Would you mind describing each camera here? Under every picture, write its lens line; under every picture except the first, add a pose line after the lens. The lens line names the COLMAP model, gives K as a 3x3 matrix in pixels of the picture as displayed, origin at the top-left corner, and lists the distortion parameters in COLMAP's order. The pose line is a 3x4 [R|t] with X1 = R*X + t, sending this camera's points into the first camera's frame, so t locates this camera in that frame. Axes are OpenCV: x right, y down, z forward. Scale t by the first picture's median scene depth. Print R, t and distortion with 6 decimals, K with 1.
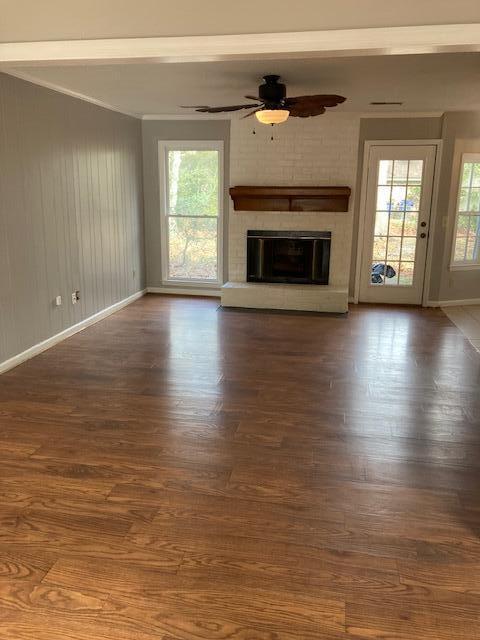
lens RADIAL K [[521.9, 0, 240.6], [0, 521.9, 315.7], [0, 0, 1]] dist [0.007238, 0.001285]
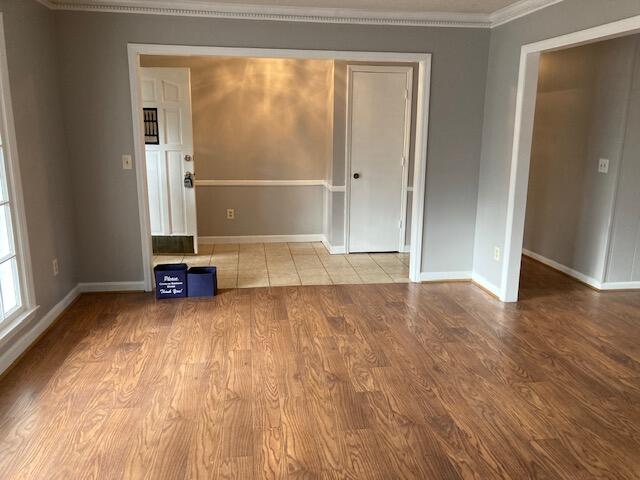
lens RADIAL K [[521.9, 0, 319.2], [0, 521.9, 240.7], [0, 0, 1]] dist [0.007238, 0.001285]
pose [[0.329874, 0.200611, -0.922463, 0.583534], [-0.225674, 0.965586, 0.129288, 0.043339], [0.916654, 0.165527, 0.363794, -0.128383]]
